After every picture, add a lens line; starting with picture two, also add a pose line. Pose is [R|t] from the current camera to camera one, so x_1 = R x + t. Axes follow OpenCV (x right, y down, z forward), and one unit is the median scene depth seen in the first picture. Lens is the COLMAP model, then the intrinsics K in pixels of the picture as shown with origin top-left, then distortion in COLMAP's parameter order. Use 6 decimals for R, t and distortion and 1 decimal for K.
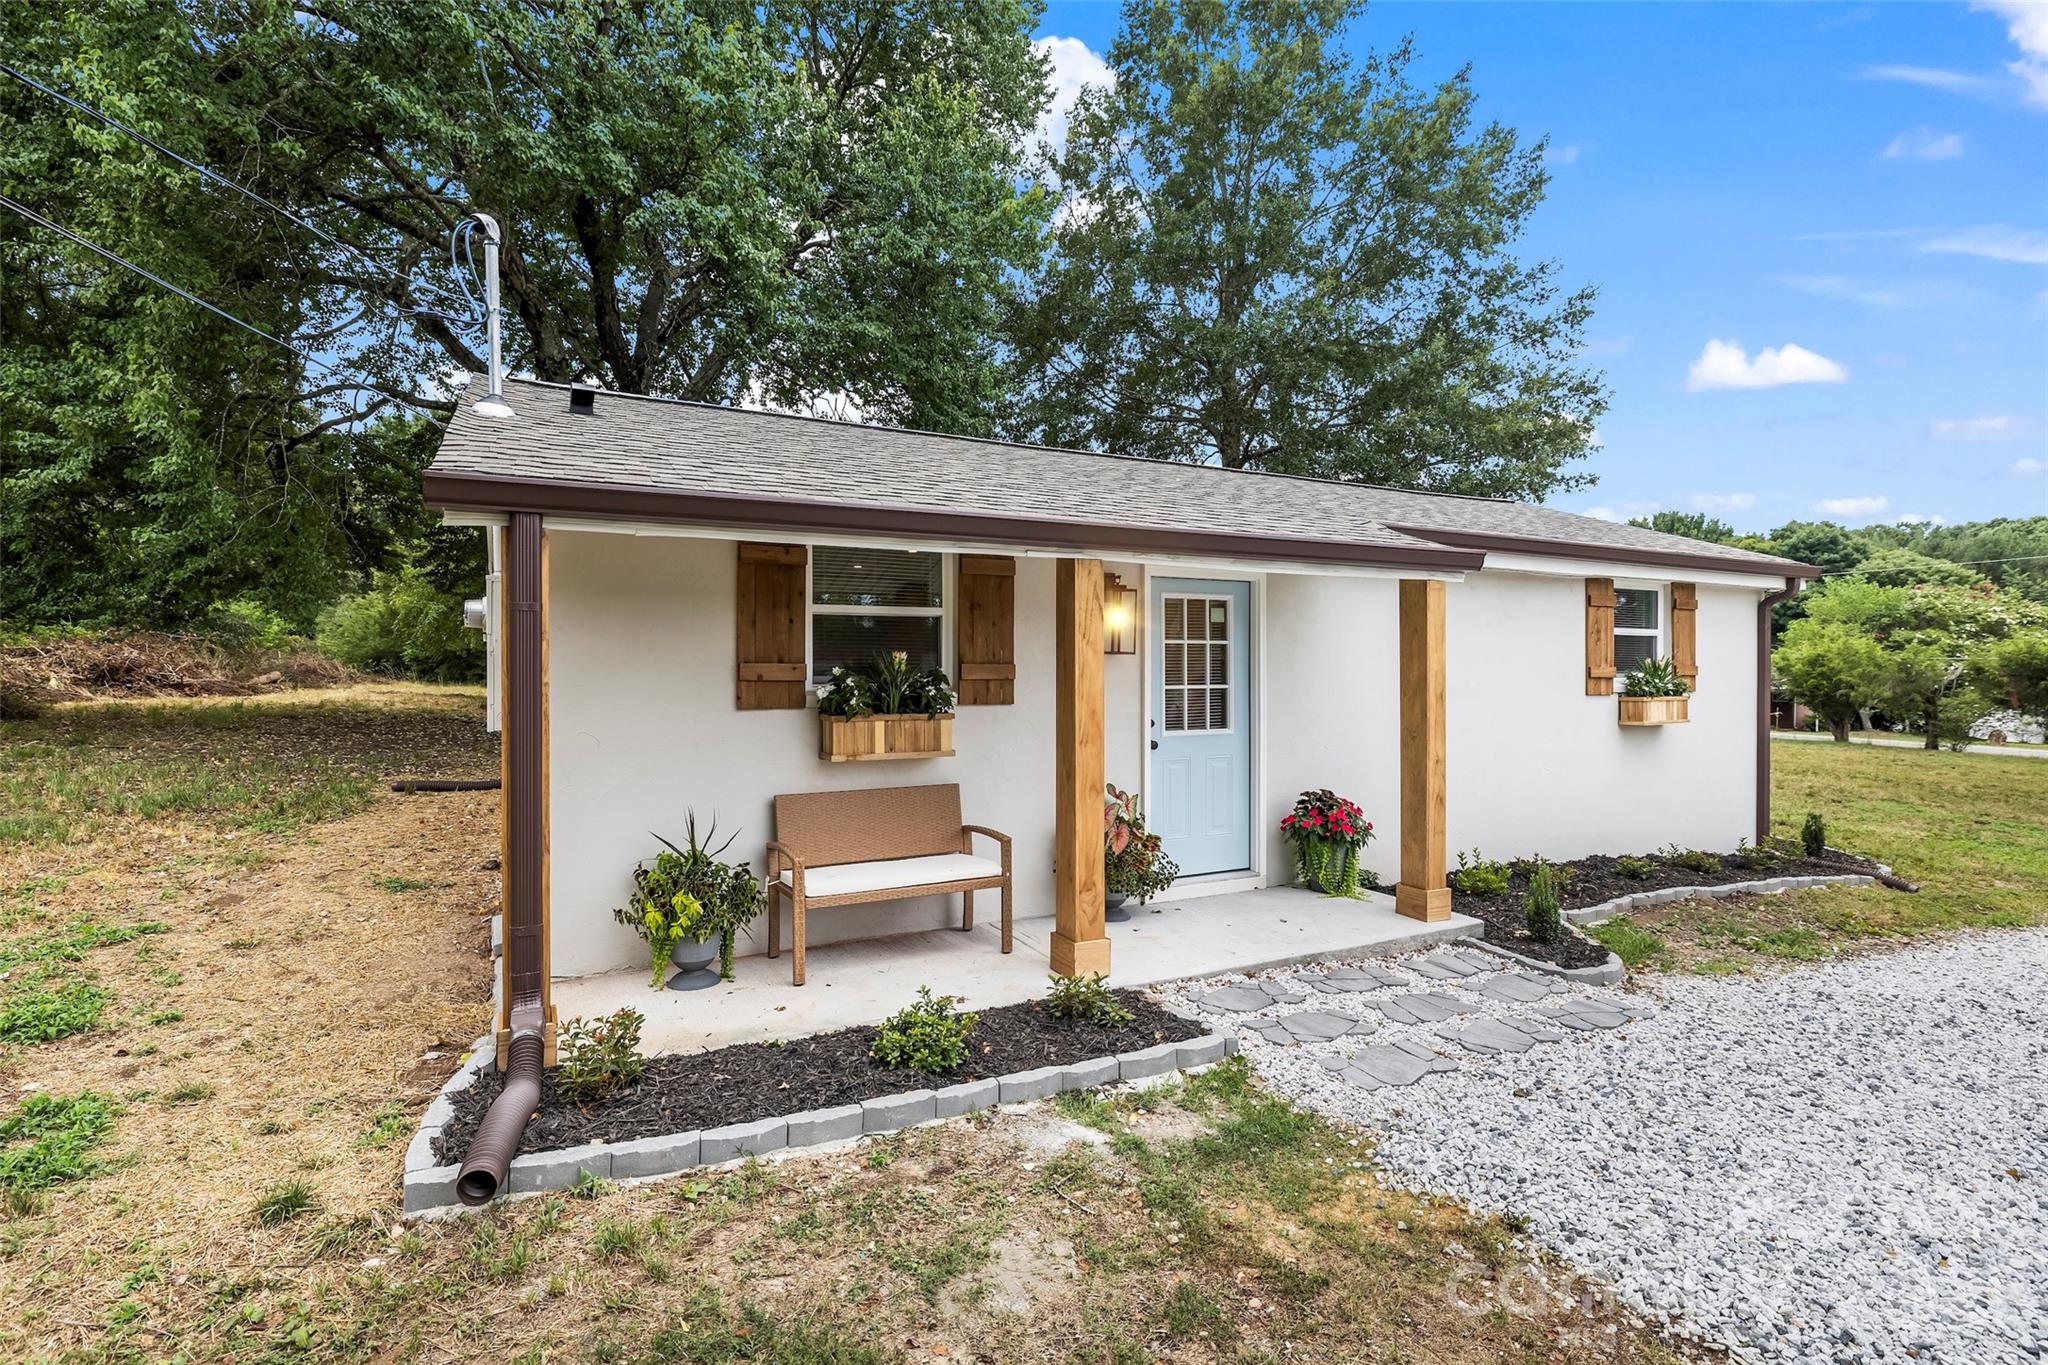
lens RADIAL K [[990.0, 0, 1024.0], [0, 990.0, 666.2], [0, 0, 1]] dist [-0.004260, 0.001353]
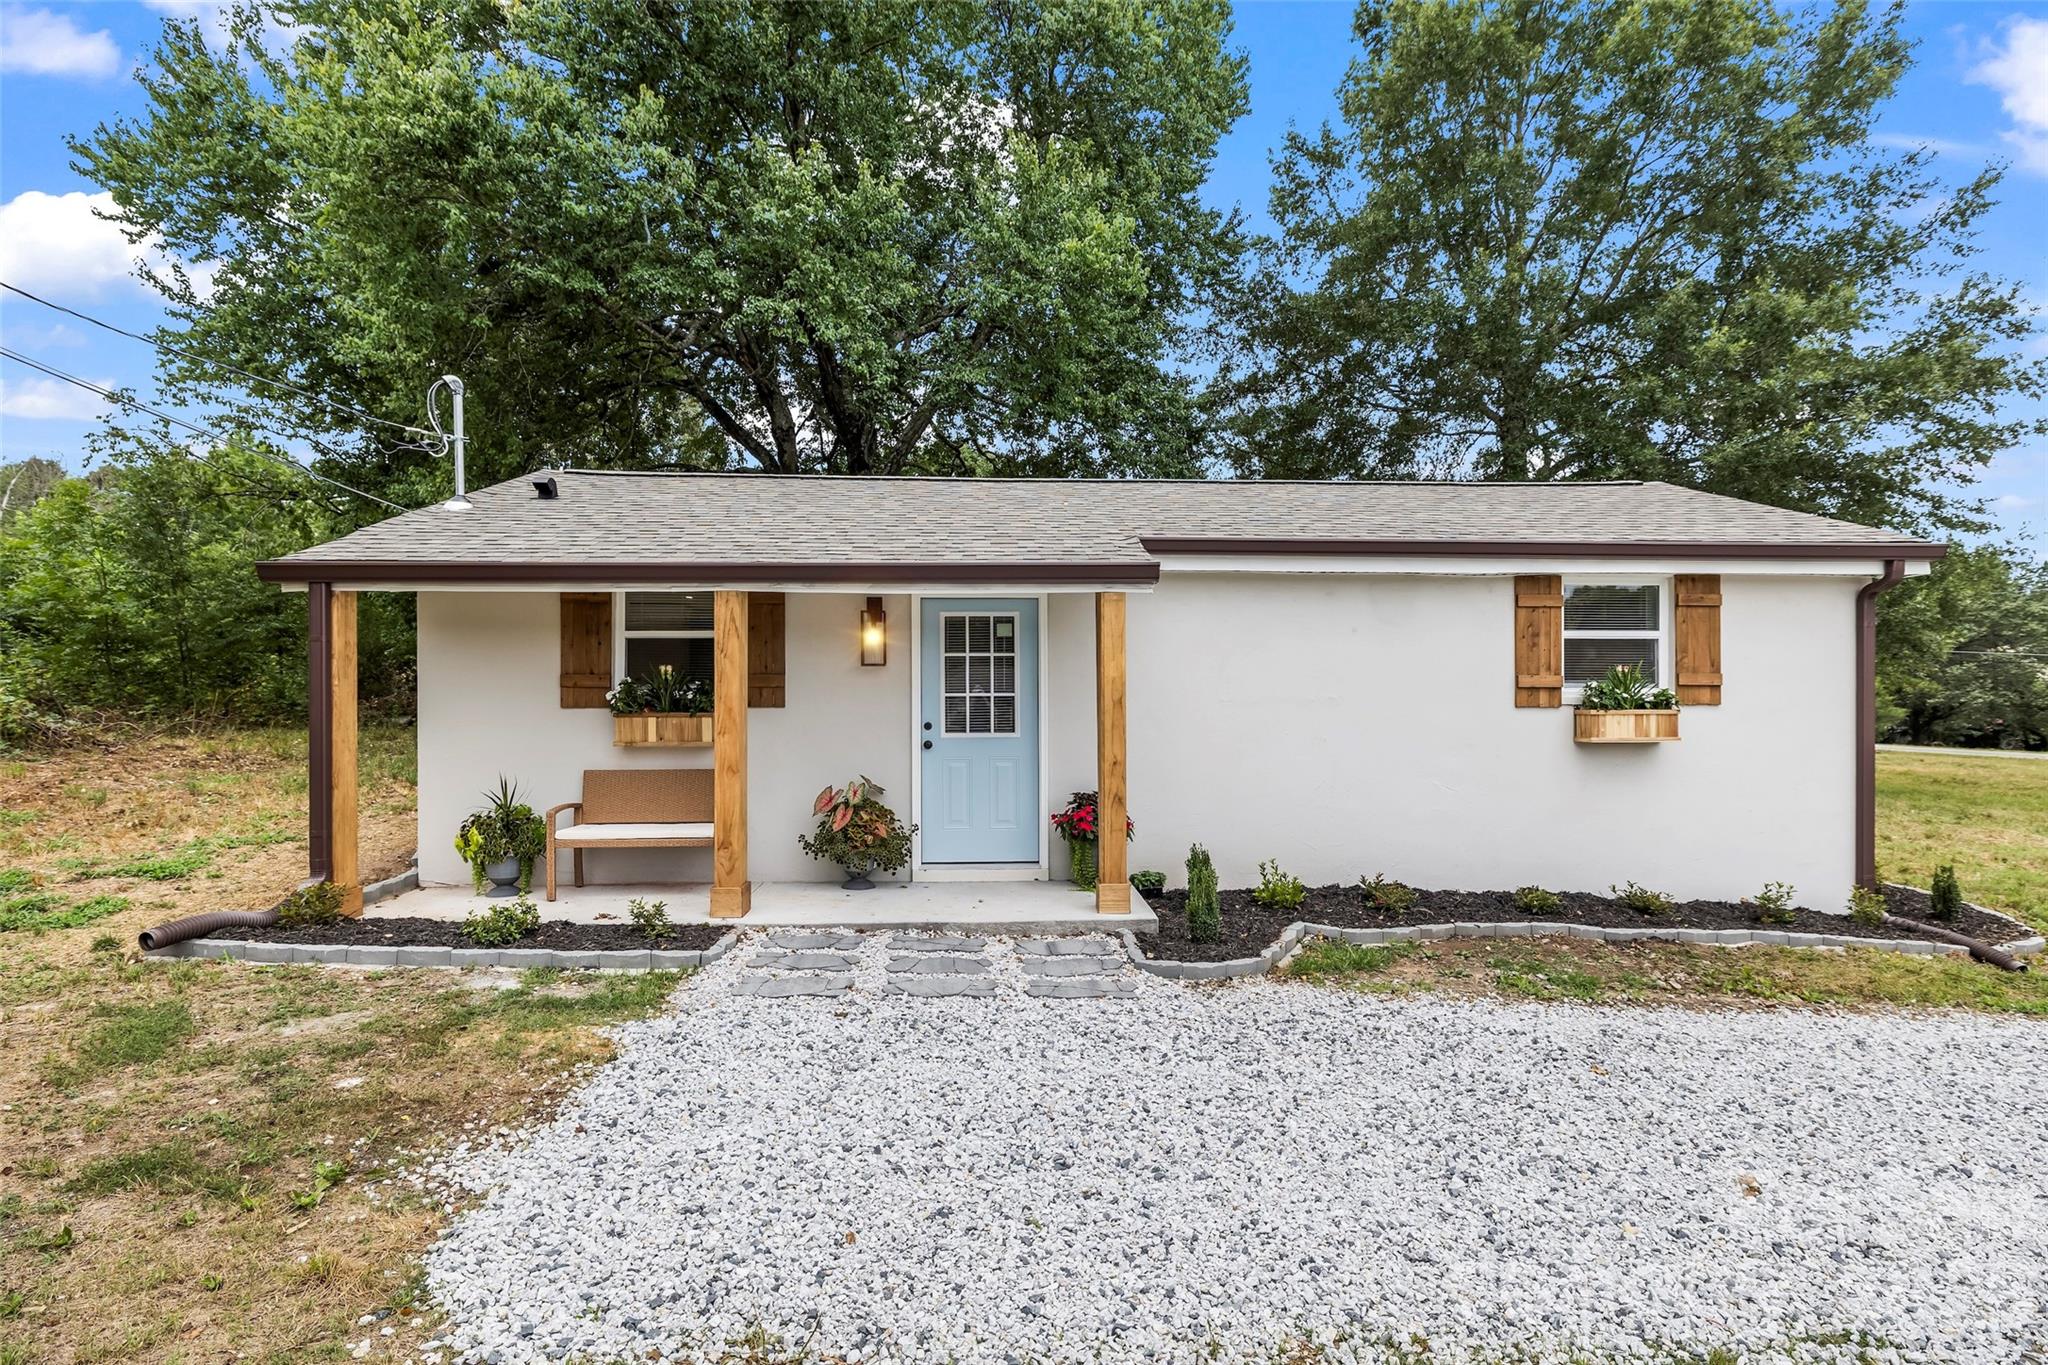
lens RADIAL K [[1033.0, 0, 1025.3], [0, 1033.0, 695.3], [0, 0, 1]] dist [-0.004373, 0.000584]
pose [[0.907250, 0.000070, -0.420593, 0.718554], [0.002952, 0.999974, 0.006536, 0.014255], [0.420582, -0.007172, 0.907226, -0.040767]]
